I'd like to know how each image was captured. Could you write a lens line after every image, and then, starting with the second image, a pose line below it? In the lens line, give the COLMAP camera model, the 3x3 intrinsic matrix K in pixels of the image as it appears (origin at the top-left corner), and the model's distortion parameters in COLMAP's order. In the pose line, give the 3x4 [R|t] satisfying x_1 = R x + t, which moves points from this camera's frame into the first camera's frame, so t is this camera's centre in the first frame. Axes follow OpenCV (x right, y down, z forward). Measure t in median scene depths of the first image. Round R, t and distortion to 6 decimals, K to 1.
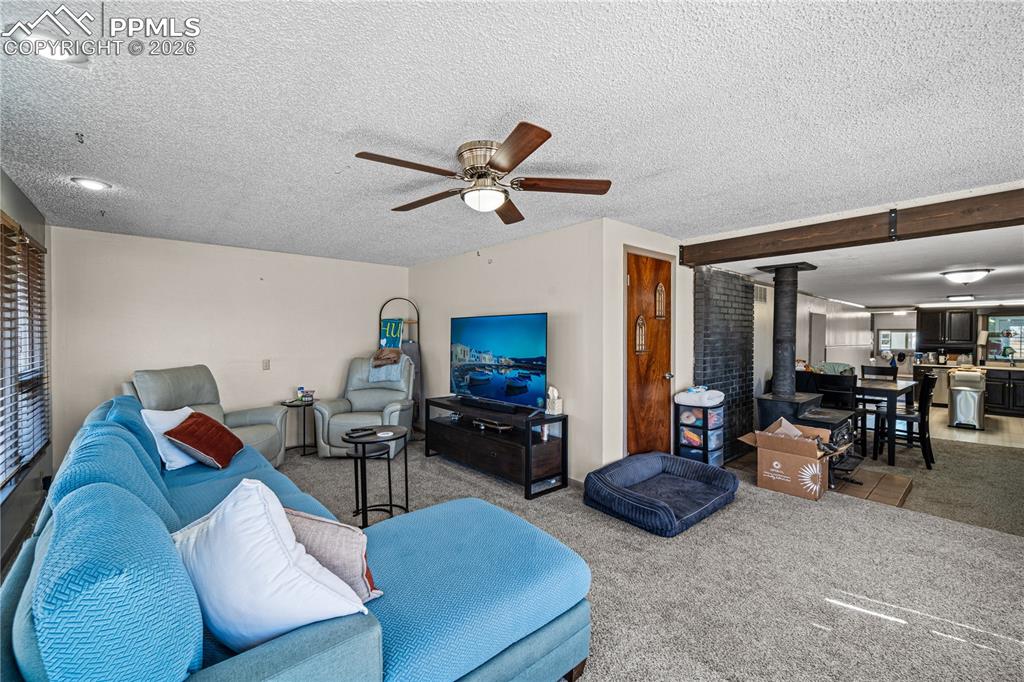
lens RADIAL K [[413.8, 0, 516.1], [0, 413.8, 339.1], [0, 0, 1]] dist [-0.000339, 0.001059]
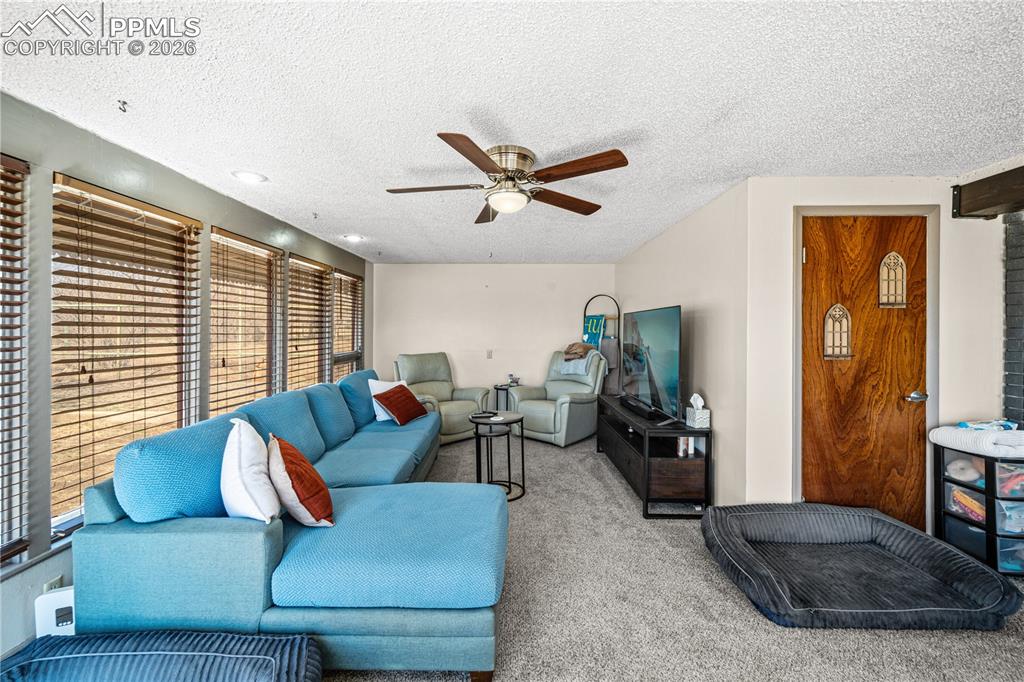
lens RADIAL K [[413.8, 0, 516.7], [0, 413.8, 330.8], [0, 0, 1]] dist [-0.000339, 0.001059]
pose [[0.753066, 0.002693, -0.657940, 0.354878], [-0.008496, 0.999948, -0.005633, -0.003696], [0.657891, 0.009832, 0.753049, 0.132918]]
